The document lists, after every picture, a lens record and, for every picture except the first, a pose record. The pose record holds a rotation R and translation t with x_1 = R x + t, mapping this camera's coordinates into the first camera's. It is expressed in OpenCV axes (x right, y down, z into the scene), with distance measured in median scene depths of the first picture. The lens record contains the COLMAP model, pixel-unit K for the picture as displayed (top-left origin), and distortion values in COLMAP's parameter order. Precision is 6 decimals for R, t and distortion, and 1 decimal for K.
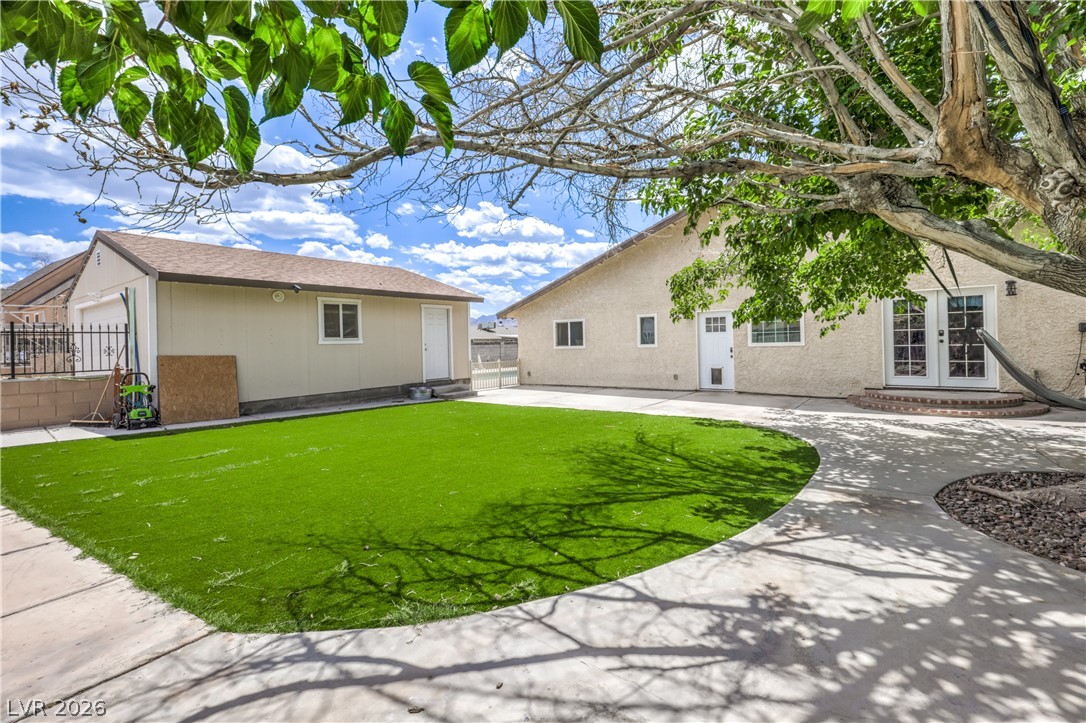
lens RADIAL K [[460.4, 0, 538.7], [0, 460.4, 352.1], [0, 0, 1]] dist [-0.003960, -0.000131]
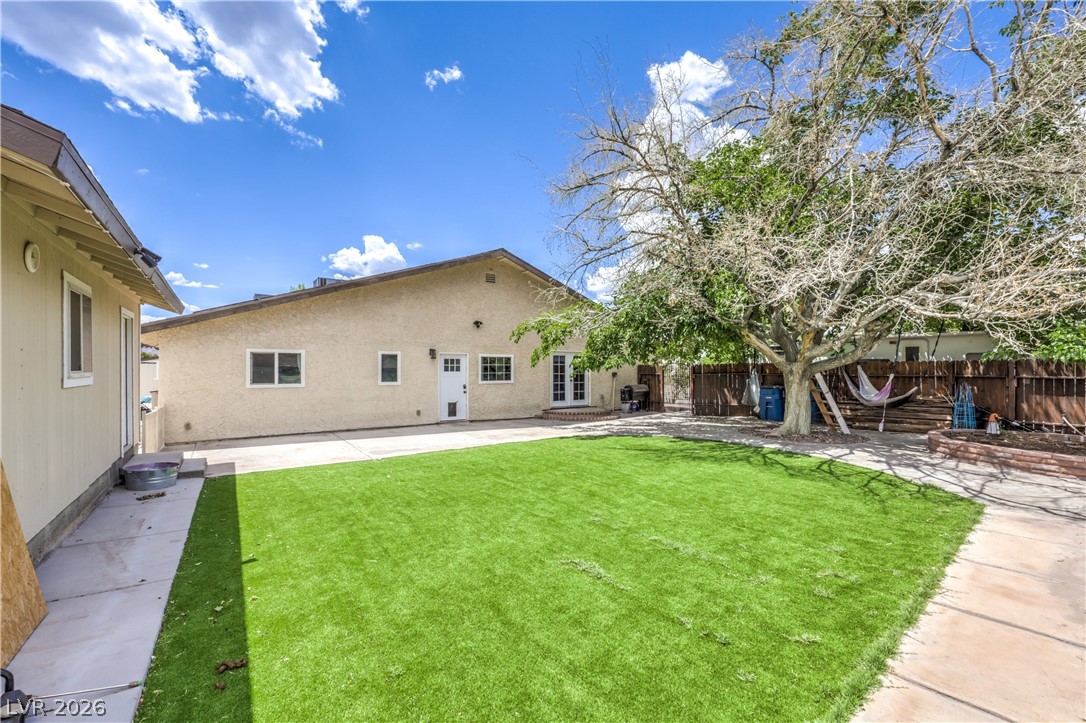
lens RADIAL K [[460.4, 0, 537.1], [0, 460.4, 369.4], [0, 0, 1]] dist [-0.003960, -0.000131]
pose [[0.333615, 0.021745, 0.942459, -0.642982], [0.010096, 0.999594, -0.026637, -0.015700], [-0.942655, 0.018402, 0.333260, 0.408528]]
